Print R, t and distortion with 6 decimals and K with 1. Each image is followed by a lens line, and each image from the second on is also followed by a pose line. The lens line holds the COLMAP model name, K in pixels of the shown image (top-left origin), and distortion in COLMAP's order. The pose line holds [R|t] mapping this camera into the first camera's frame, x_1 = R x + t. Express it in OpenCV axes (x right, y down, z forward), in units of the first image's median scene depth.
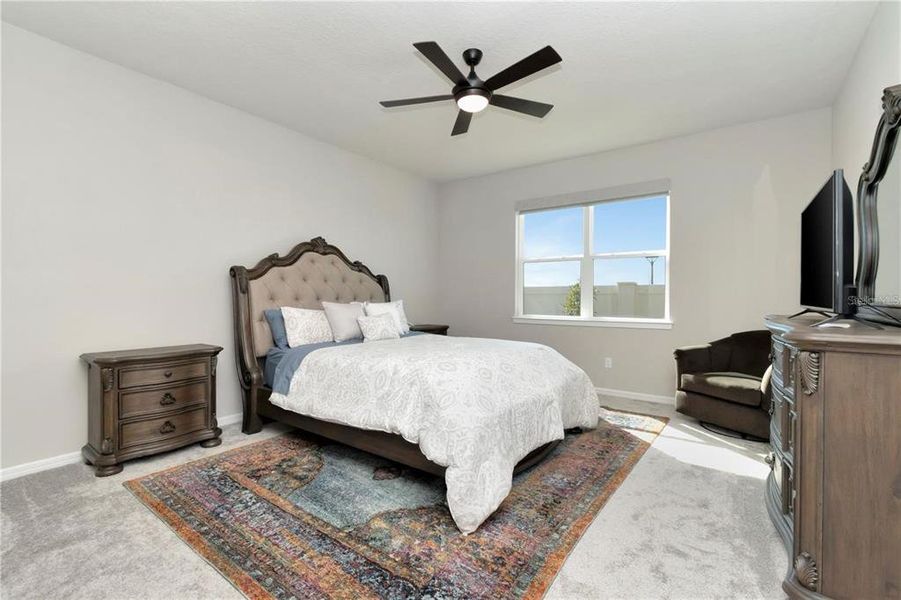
lens RADIAL K [[397.4, 0, 453.4], [0, 397.4, 297.8], [0, 0, 1]] dist [0.000627, -0.000539]
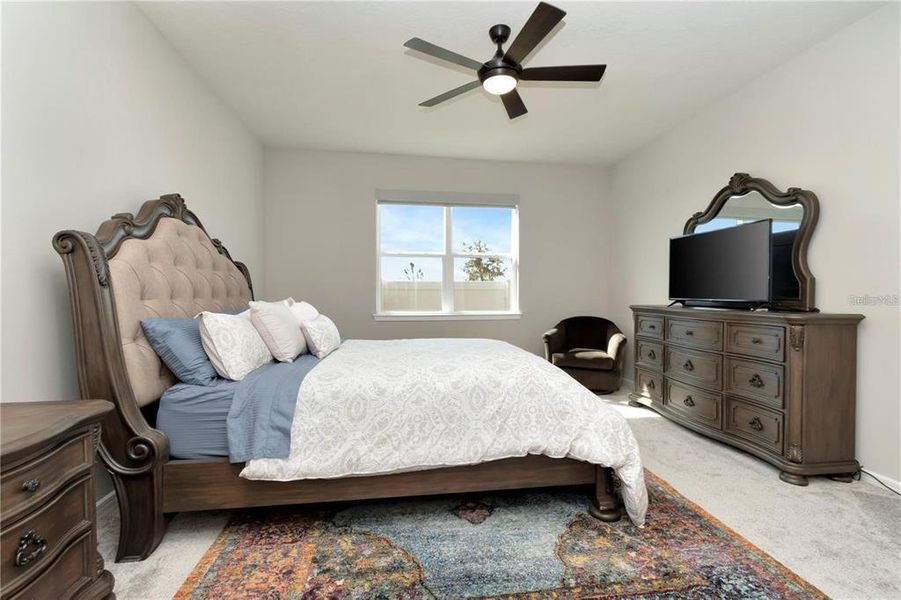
lens RADIAL K [[397.4, 0, 453.4], [0, 397.4, 297.8], [0, 0, 1]] dist [0.000627, -0.000539]
pose [[0.715173, -0.009932, 0.698877, -0.584244], [0.001157, 0.999914, 0.013026, -0.003570], [-0.698946, -0.008507, 0.715123, 0.349858]]
